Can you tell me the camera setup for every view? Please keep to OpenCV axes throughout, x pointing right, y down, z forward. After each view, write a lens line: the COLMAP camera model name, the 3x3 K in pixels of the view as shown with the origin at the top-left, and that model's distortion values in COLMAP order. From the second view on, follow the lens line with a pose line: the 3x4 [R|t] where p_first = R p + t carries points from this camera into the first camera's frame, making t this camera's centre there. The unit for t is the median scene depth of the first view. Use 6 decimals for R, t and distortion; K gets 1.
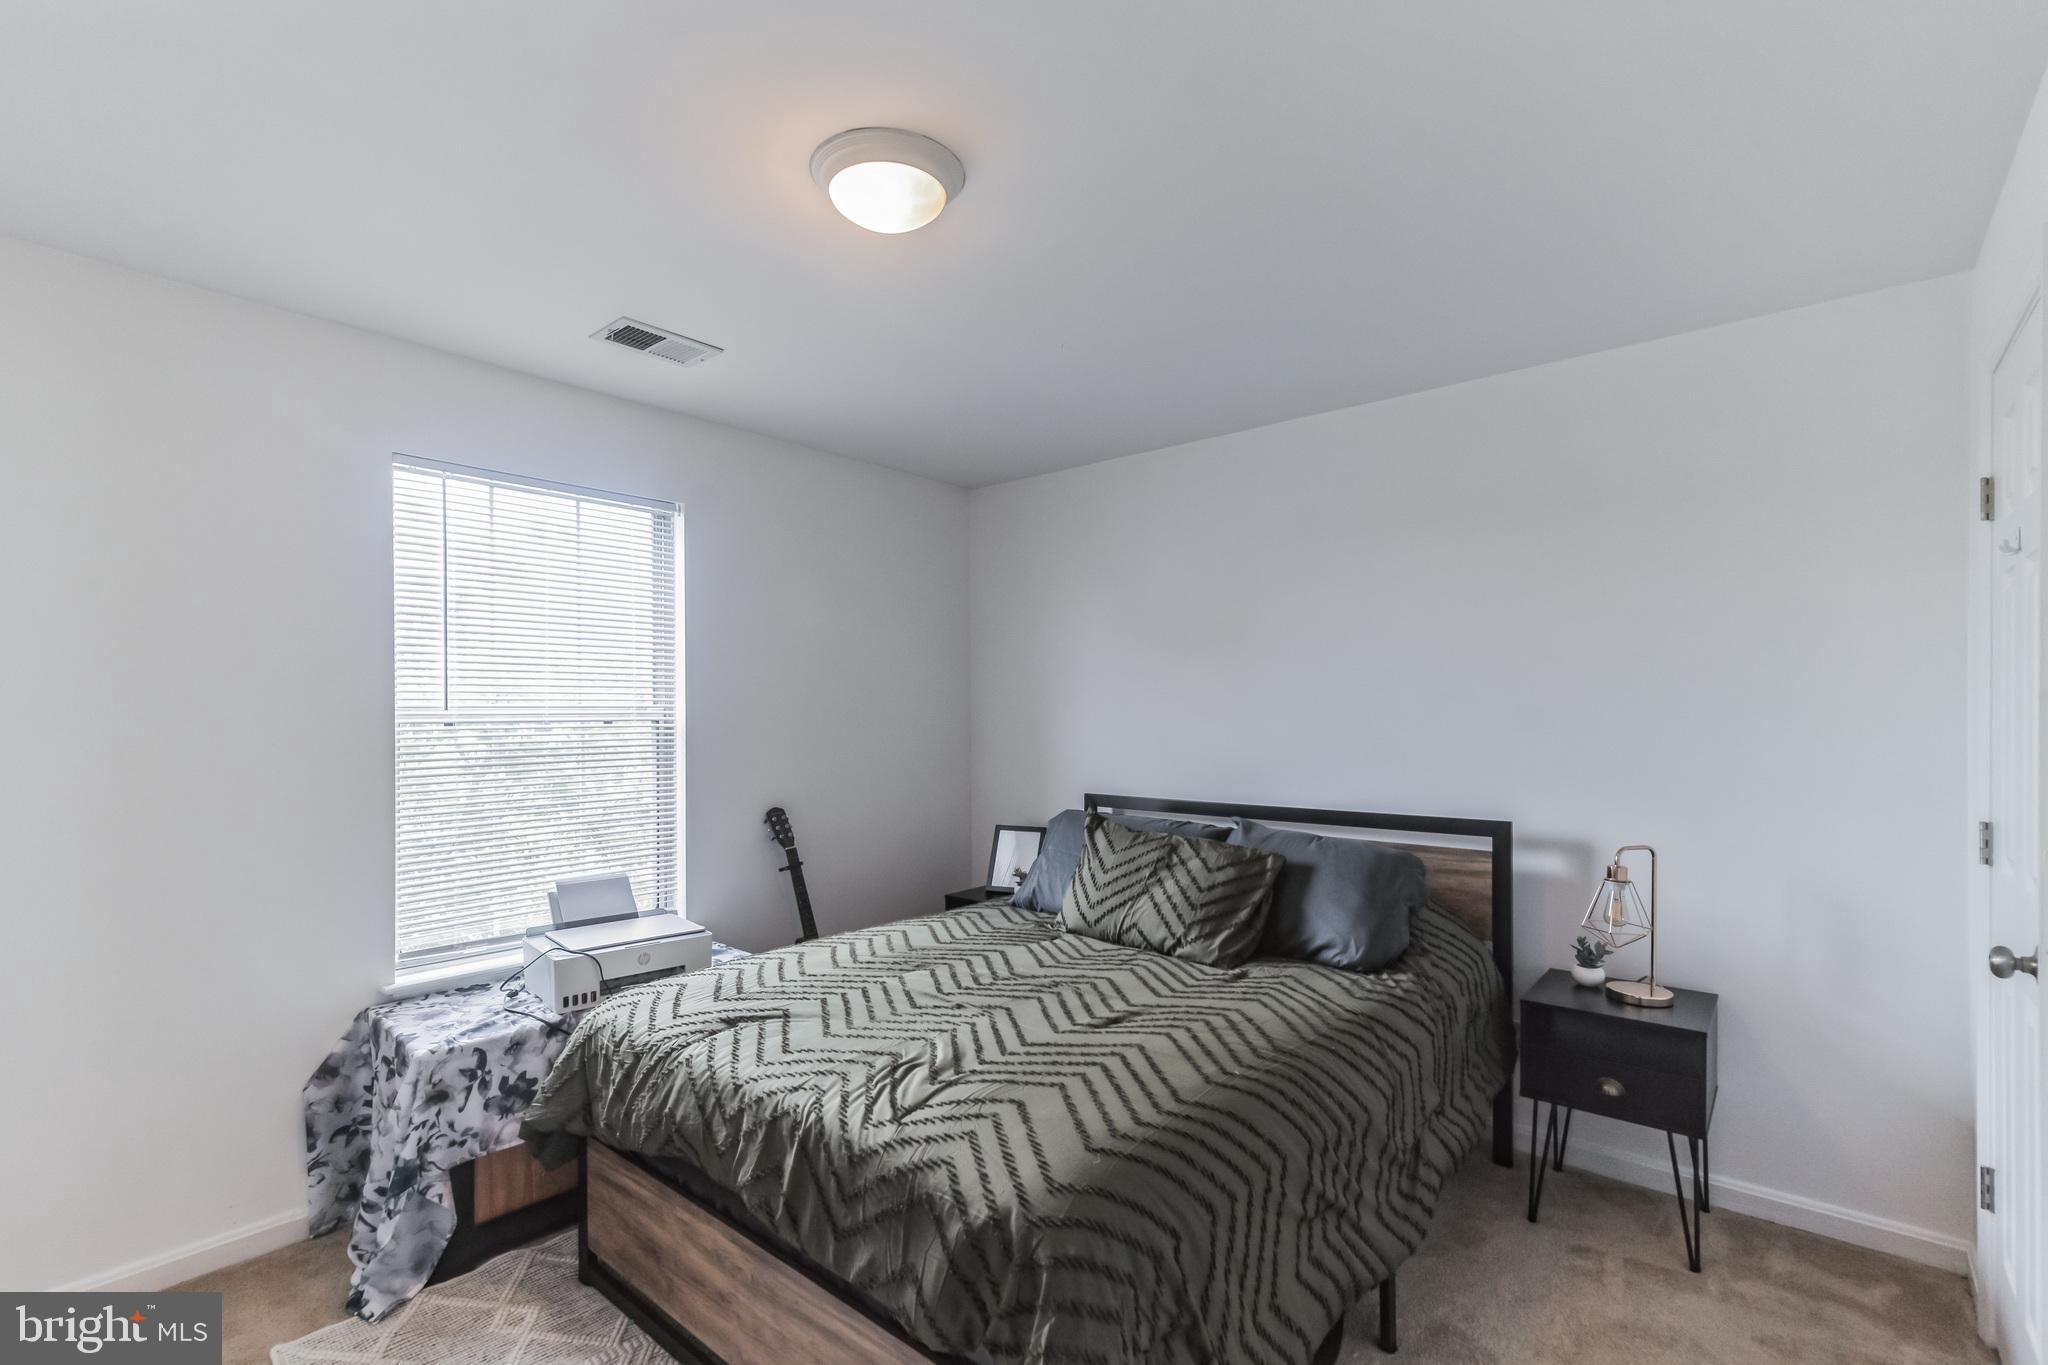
lens RADIAL K [[914.4, 0, 1037.1], [0, 914.4, 703.7], [0, 0, 1]] dist [0.014461, 0.000152]
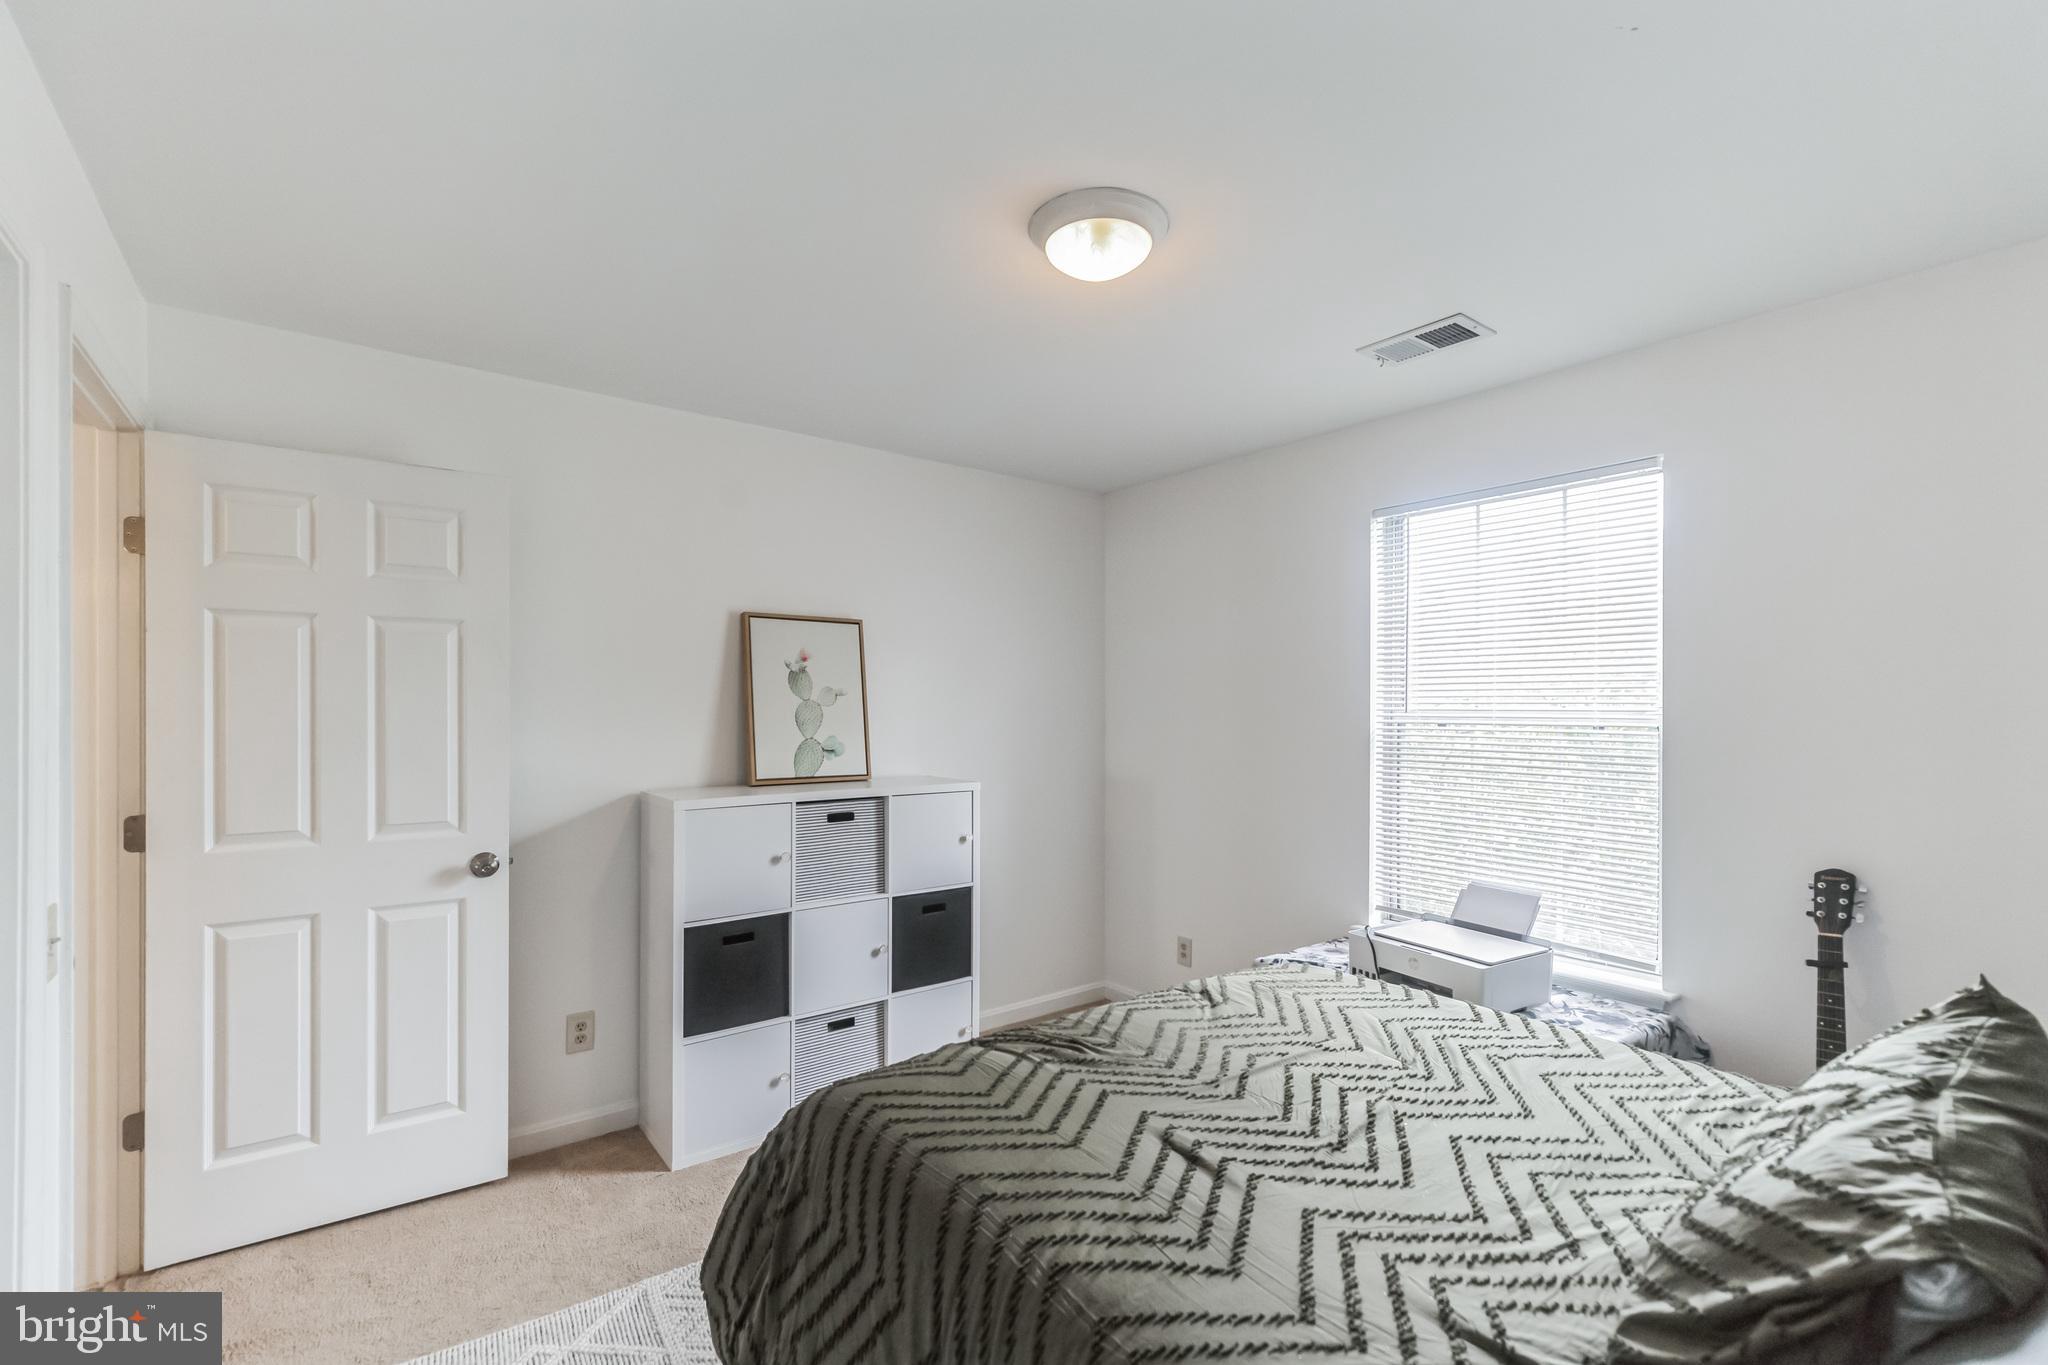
lens RADIAL K [[896.6, 0, 1026.8], [0, 896.6, 727.2], [0, 0, 1]] dist [0.001672, 0.000195]
pose [[-0.211422, 0.025448, -0.977064, 0.734748], [0.005209, 0.999676, 0.024910, -0.008612], [0.977381, 0.000177, -0.211486, 0.949920]]
